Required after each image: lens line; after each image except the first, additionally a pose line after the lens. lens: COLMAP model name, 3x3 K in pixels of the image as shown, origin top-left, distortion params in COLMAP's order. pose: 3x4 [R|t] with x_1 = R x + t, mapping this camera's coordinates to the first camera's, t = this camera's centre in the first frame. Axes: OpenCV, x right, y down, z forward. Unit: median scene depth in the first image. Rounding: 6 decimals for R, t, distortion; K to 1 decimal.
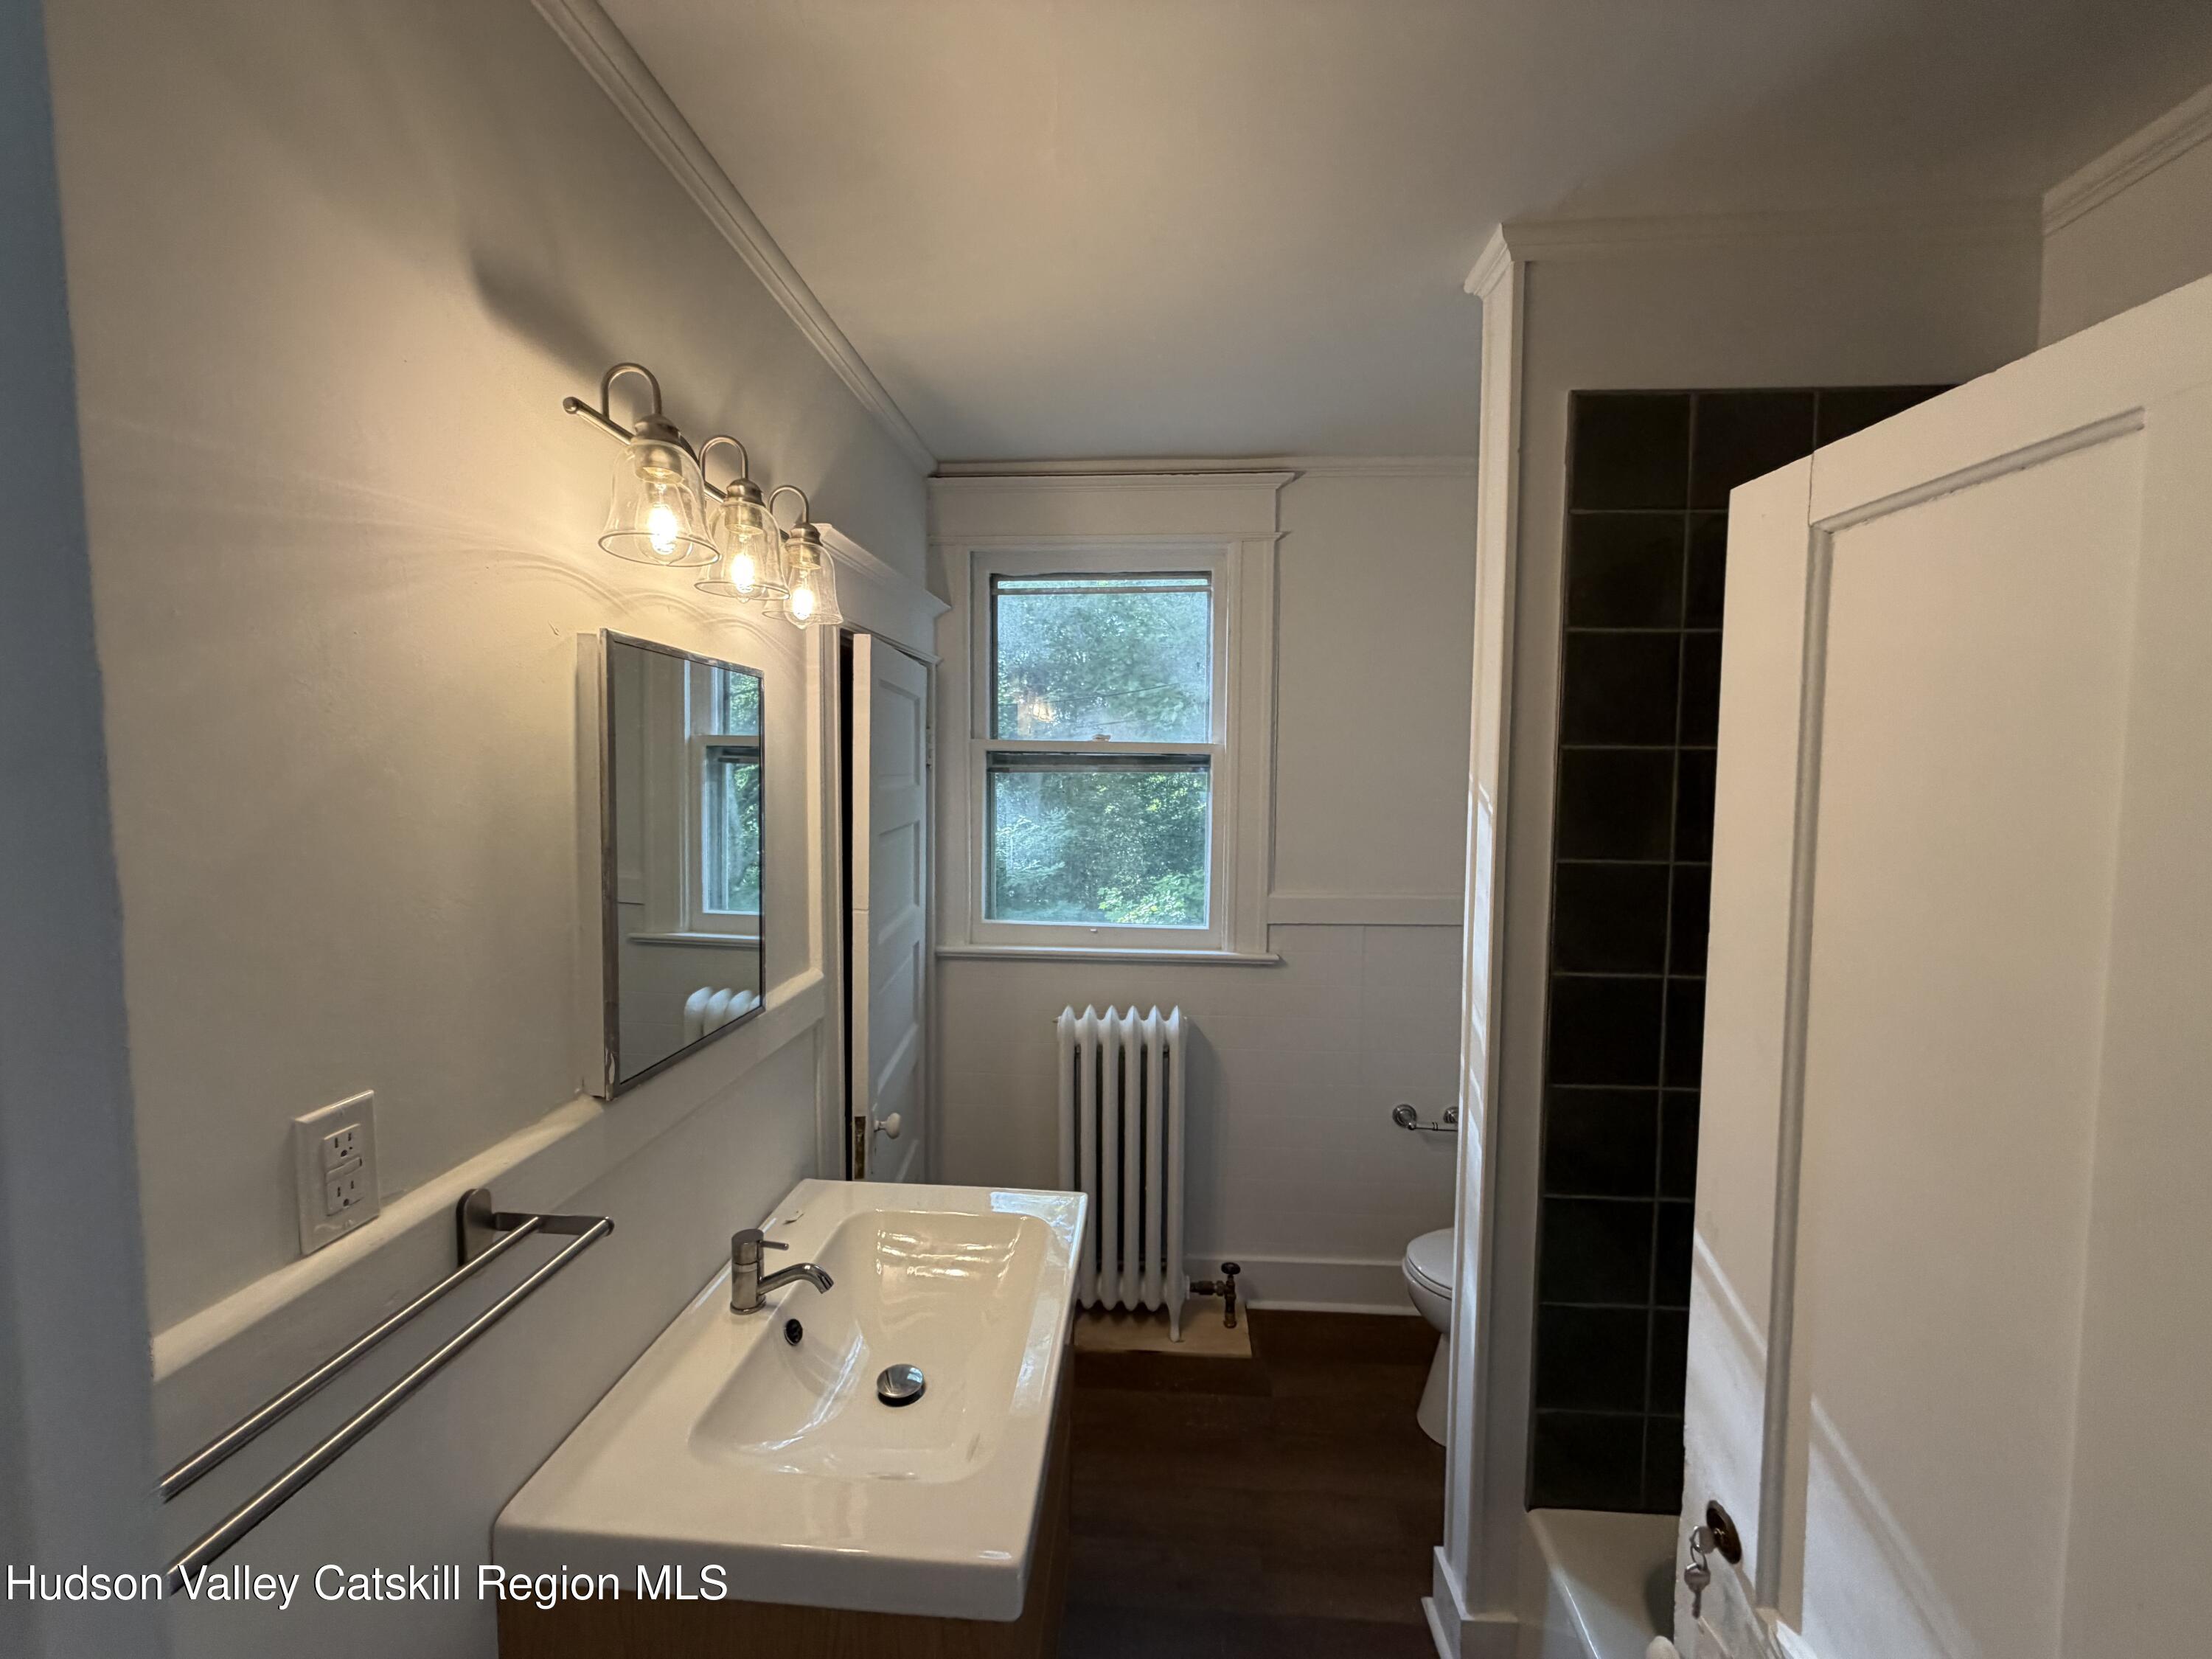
lens RADIAL K [[882.5, 0, 1104.4], [0, 882.5, 835.7], [0, 0, 1]] dist [0.001752, 0.000103]
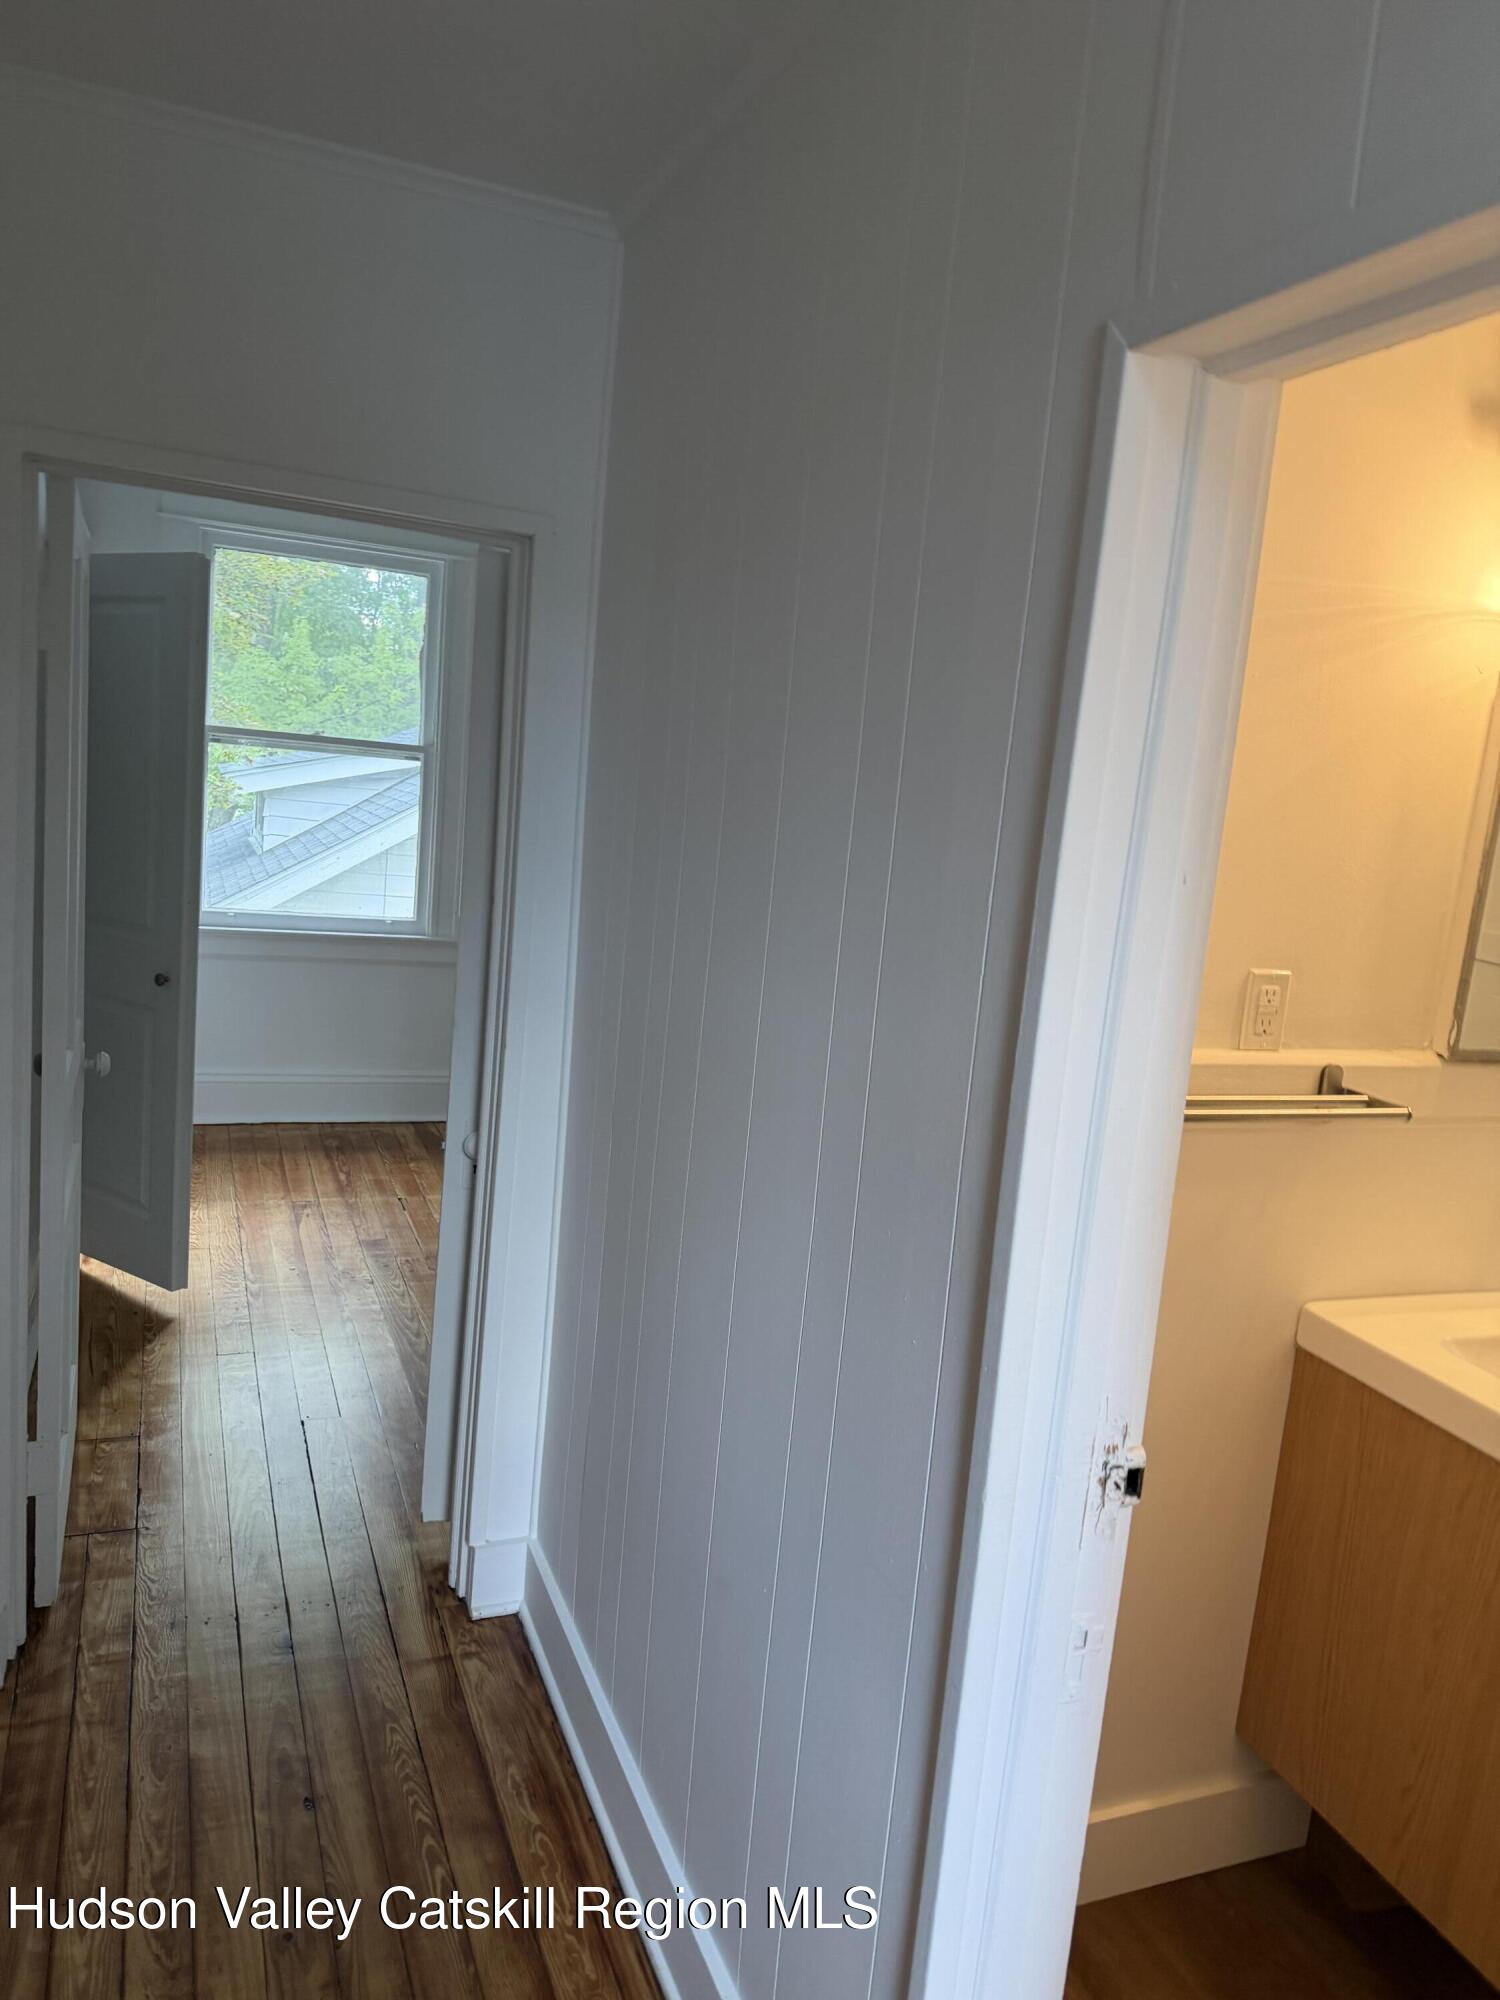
lens RADIAL K [[1411.0, 0, 752.4], [0, 1411.0, 1001.1], [0, 0, 1]] dist [0.037141, -0.042010]
pose [[0.419063, 0.176971, -0.890543, 0.930989], [-0.150121, 0.980827, 0.124270, 0.151458], [0.895461, 0.081613, 0.437595, -0.870820]]
